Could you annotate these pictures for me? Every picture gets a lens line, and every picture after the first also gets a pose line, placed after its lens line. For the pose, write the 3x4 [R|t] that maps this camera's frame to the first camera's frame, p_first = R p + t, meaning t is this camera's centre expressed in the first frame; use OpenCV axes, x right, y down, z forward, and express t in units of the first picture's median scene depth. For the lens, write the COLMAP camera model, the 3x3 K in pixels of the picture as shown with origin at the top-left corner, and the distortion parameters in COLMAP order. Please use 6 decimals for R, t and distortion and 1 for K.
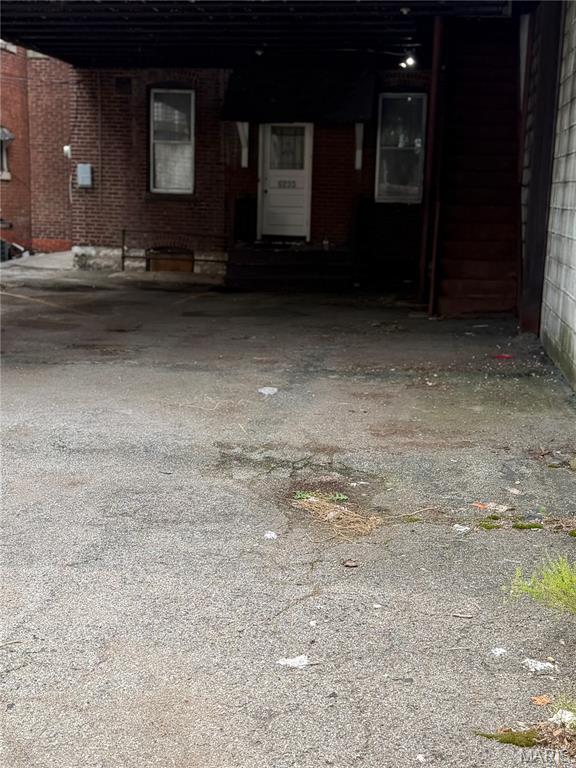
lens RADIAL K [[1027.0, 0, 288.0], [0, 1027.0, 384.0], [0, 0, 1]] dist [0.013765, 0.572441]
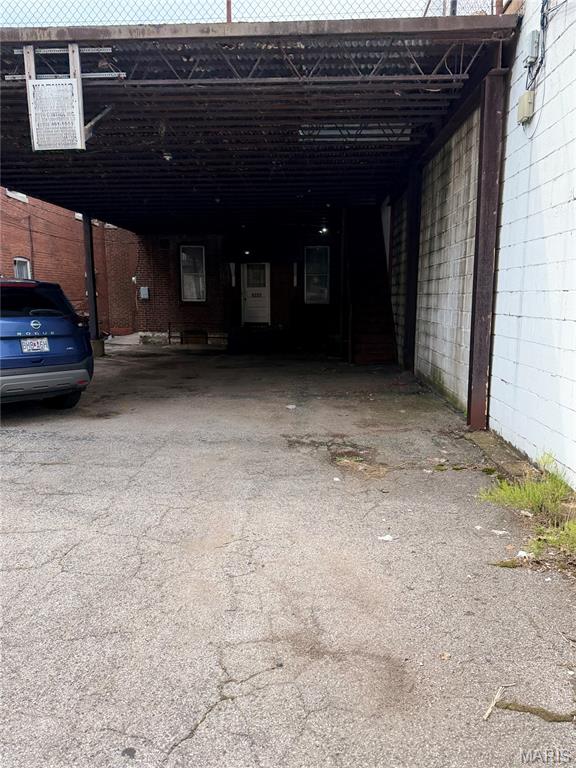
lens RADIAL K [[567.6, 0, 288.0], [0, 567.6, 384.0], [0, 0, 1]] dist [0.081412, -0.003670]
pose [[0.994856, -0.039934, 0.093101, -0.056463], [0.042752, 0.998680, -0.028475, -0.002791], [-0.091841, 0.032309, 0.995249, -0.026183]]
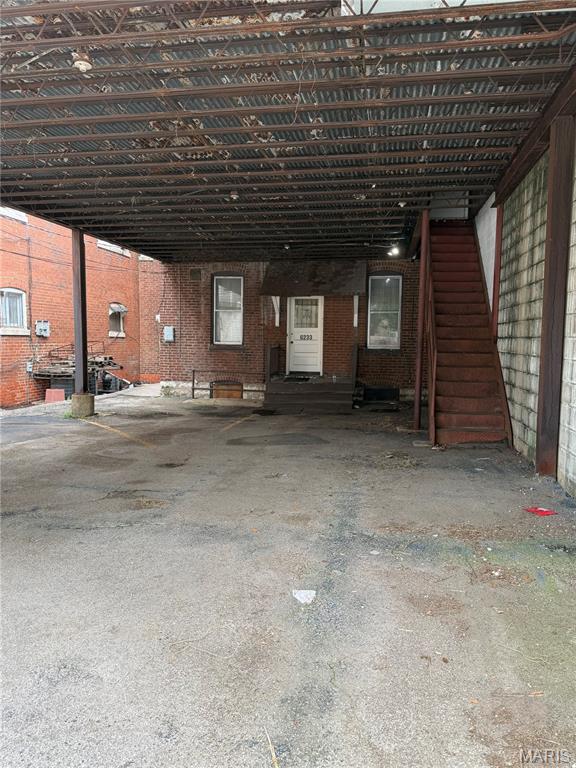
lens RADIAL K [[567.6, 0, 288.0], [0, 567.6, 384.0], [0, 0, 1]] dist [0.081412, -0.003670]
pose [[0.999621, -0.010947, -0.025249, -0.008740], [0.008169, 0.994158, -0.107625, -0.050718], [0.026280, 0.107377, 0.993871, 0.247222]]
